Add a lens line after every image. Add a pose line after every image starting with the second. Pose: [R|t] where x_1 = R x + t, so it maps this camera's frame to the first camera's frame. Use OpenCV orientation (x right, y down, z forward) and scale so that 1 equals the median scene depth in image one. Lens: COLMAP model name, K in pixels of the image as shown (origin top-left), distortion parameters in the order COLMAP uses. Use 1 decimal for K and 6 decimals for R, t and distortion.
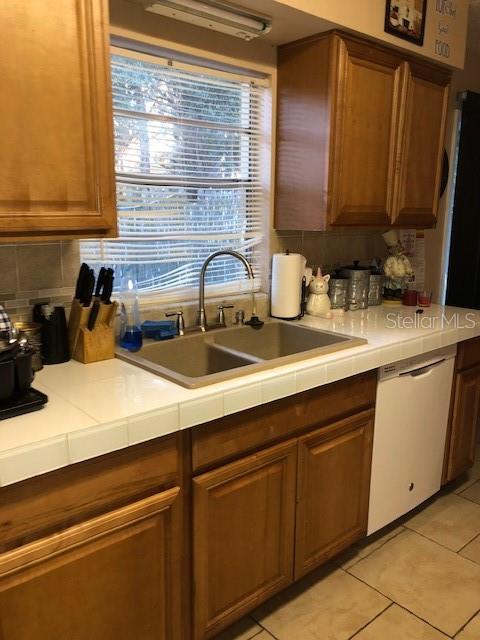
lens RADIAL K [[522.2, 0, 241.0], [0, 522.2, 320.3], [0, 0, 1]] dist [0.025852, -0.021624]
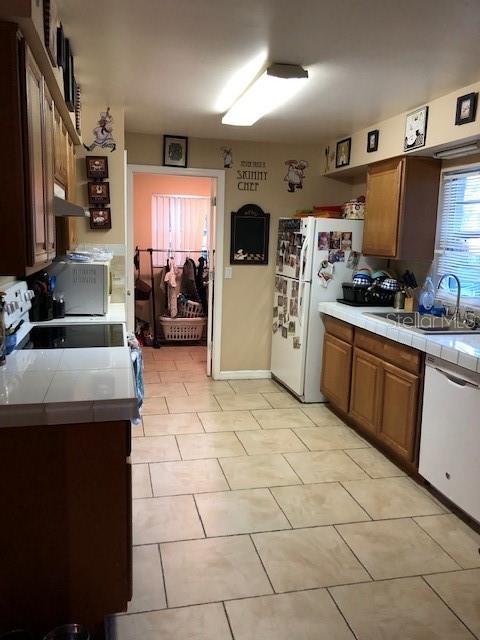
lens RADIAL K [[522.2, 0, 224.4], [0, 522.2, 308.1], [0, 0, 1]] dist [0.025852, -0.021624]
pose [[-0.488404, 0.100396, -0.866823, 1.776704], [-0.211190, 0.950229, 0.229050, -0.249568], [0.846676, 0.294933, -0.442893, 1.089657]]
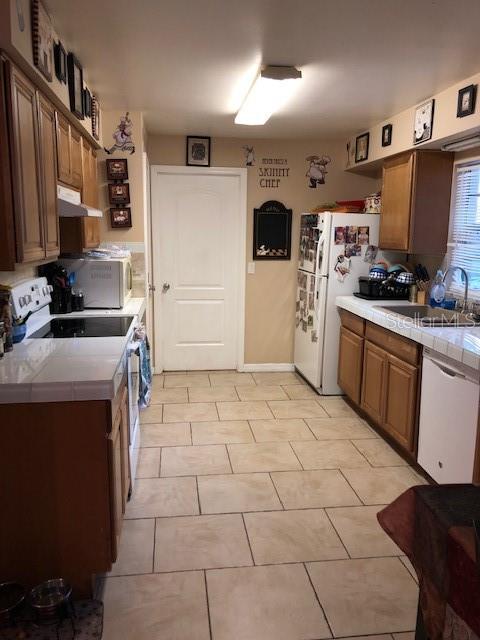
lens RADIAL K [[522.2, 0, 226.5], [0, 522.2, 312.0], [0, 0, 1]] dist [0.025852, -0.021624]
pose [[-0.572241, 0.113100, -0.812249, 1.762680], [-0.185139, 0.947059, 0.262304, -0.288509], [0.798914, 0.300480, -0.521007, 1.253601]]
